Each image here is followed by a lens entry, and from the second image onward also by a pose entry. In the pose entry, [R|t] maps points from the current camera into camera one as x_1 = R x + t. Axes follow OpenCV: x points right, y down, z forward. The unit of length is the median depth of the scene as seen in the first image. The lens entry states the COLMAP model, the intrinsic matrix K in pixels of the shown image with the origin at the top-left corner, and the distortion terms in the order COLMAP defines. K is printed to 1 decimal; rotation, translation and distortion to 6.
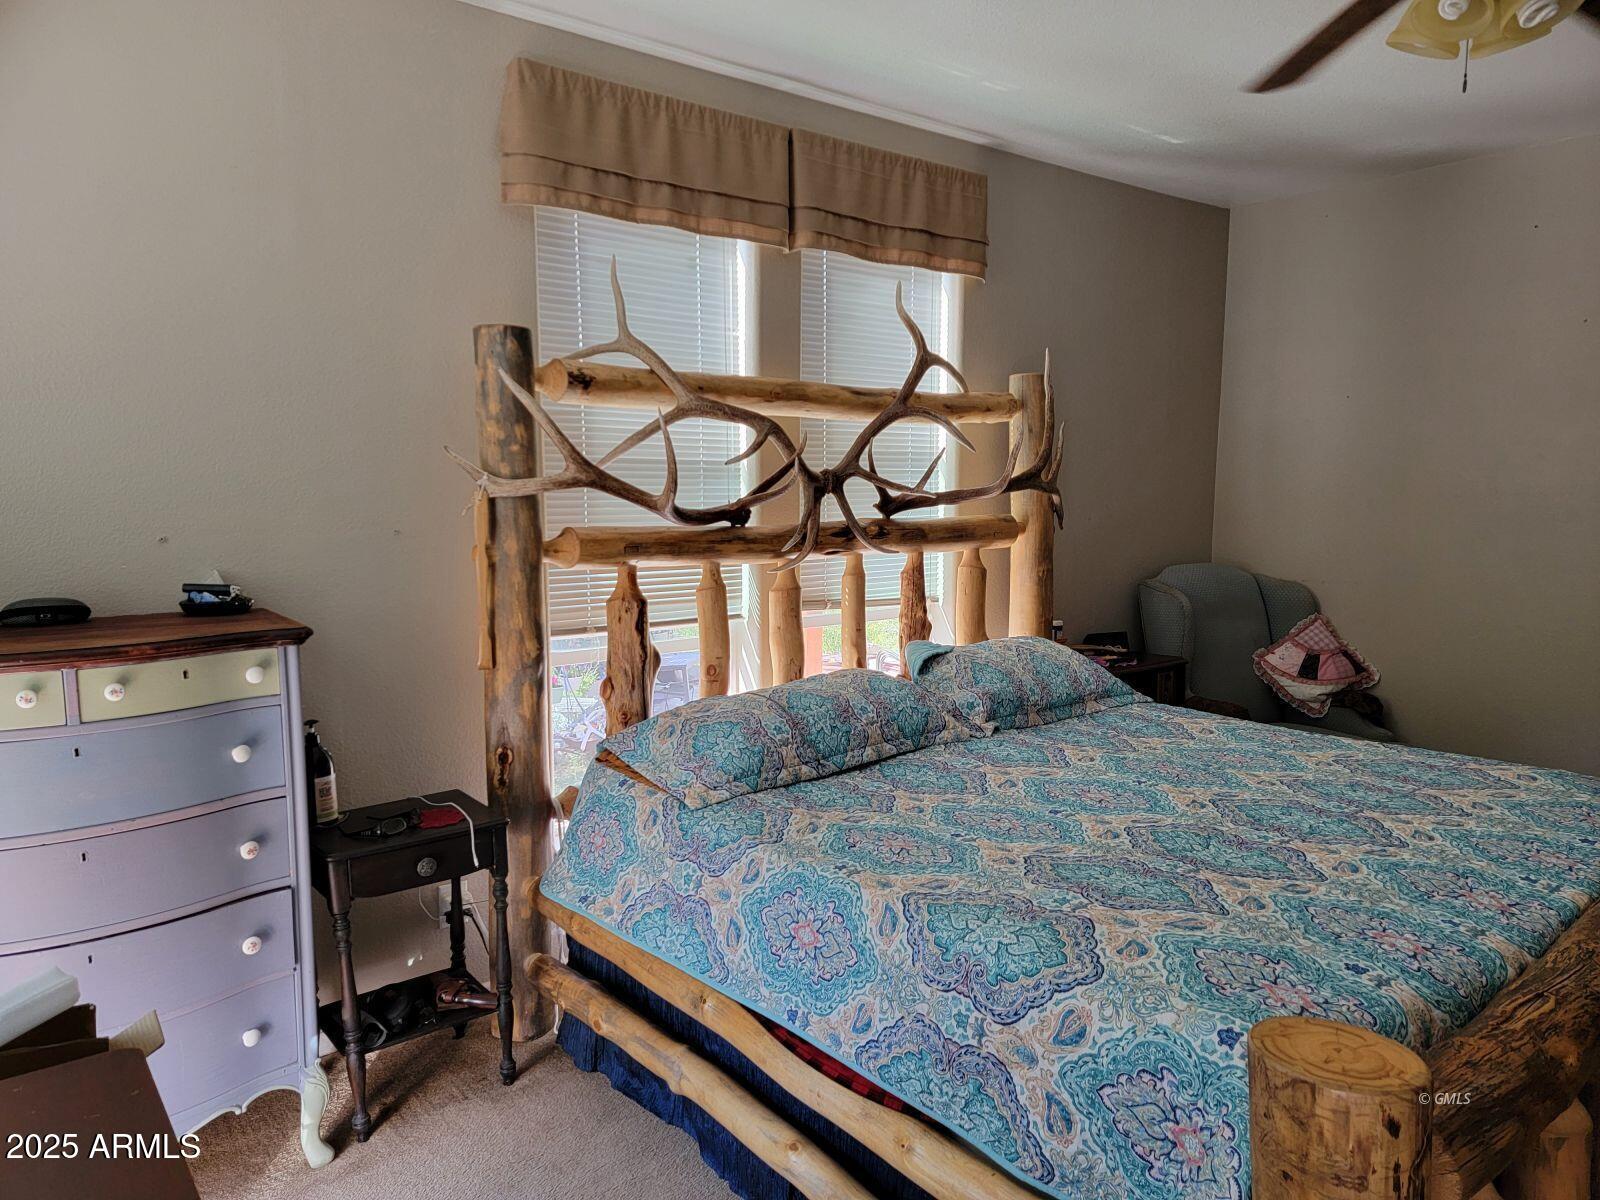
lens RADIAL K [[1109.7, 0, 800.1], [0, 1109.7, 614.1], [0, 0, 1]] dist [0.076963, -0.051611]
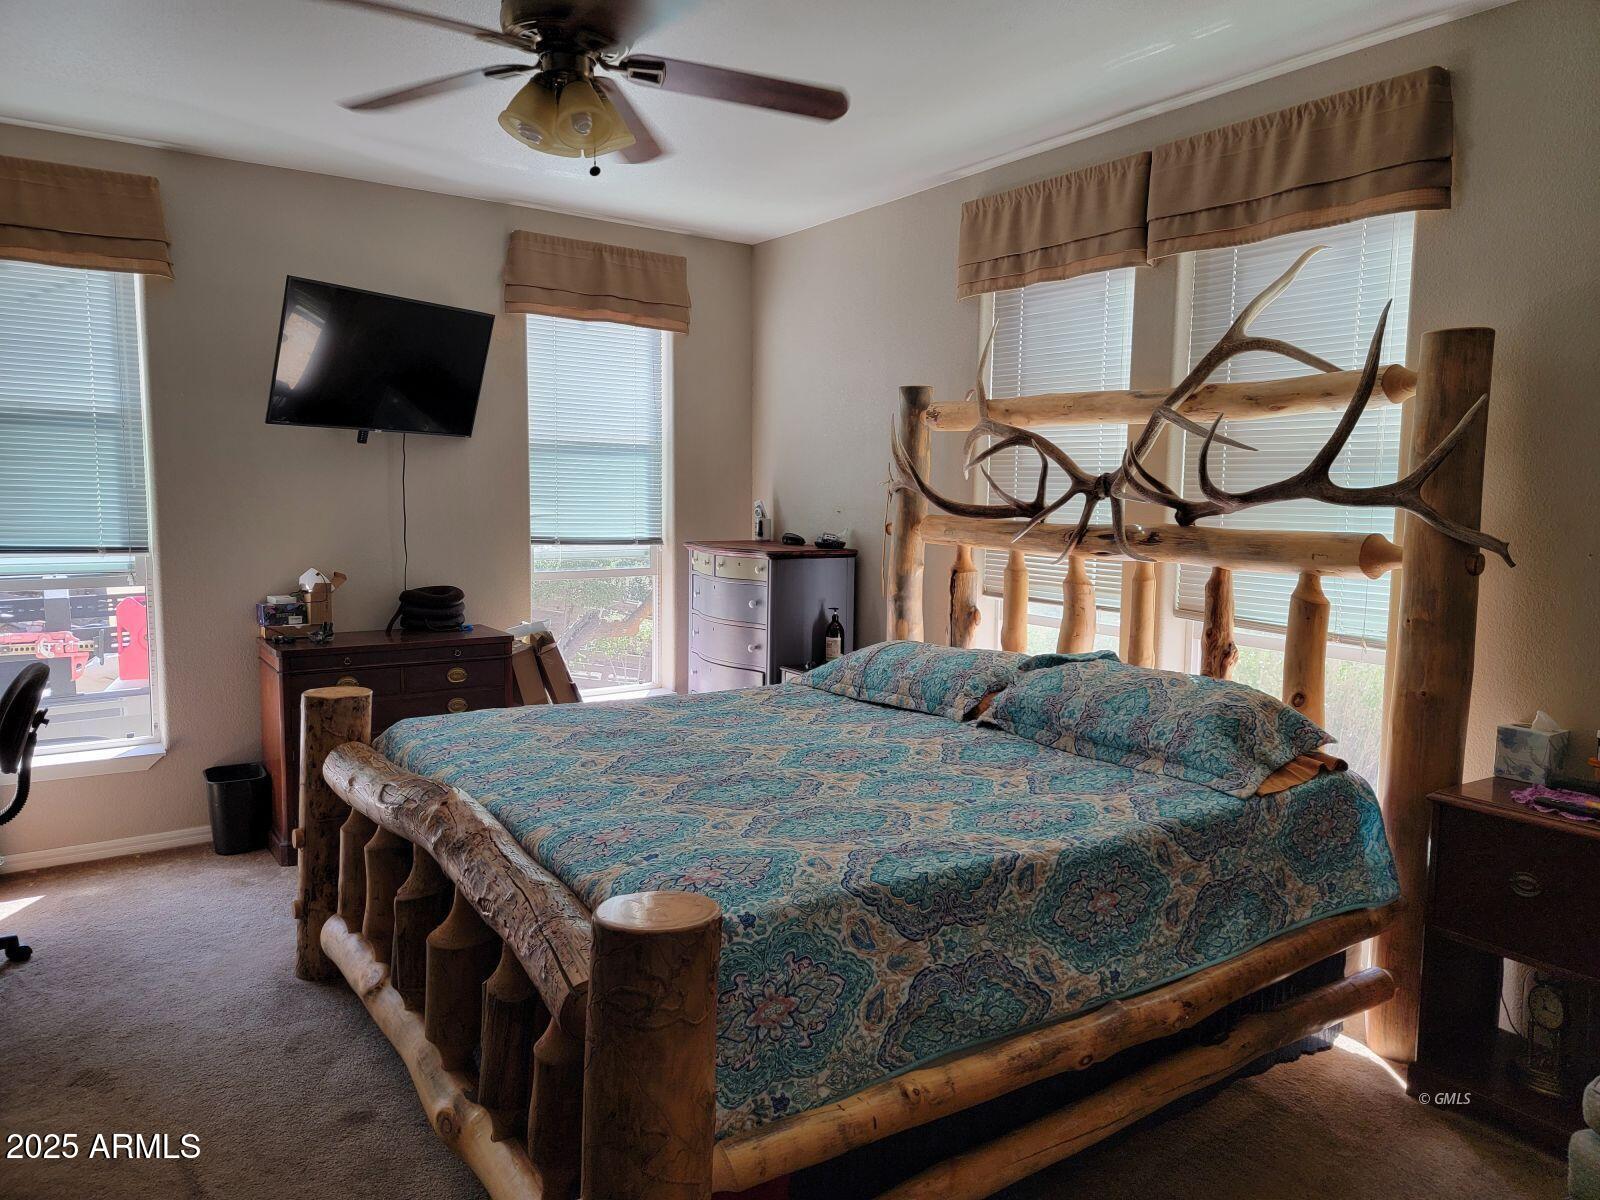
lens RADIAL K [[1109.7, 0, 801.8], [0, 1109.7, 591.4], [0, 0, 1]] dist [0.076963, -0.051611]
pose [[-0.055322, 0.098854, -0.993563, 1.091139], [-0.126867, 0.986326, 0.105198, -0.095966], [0.990376, 0.131870, -0.042024, 0.775058]]
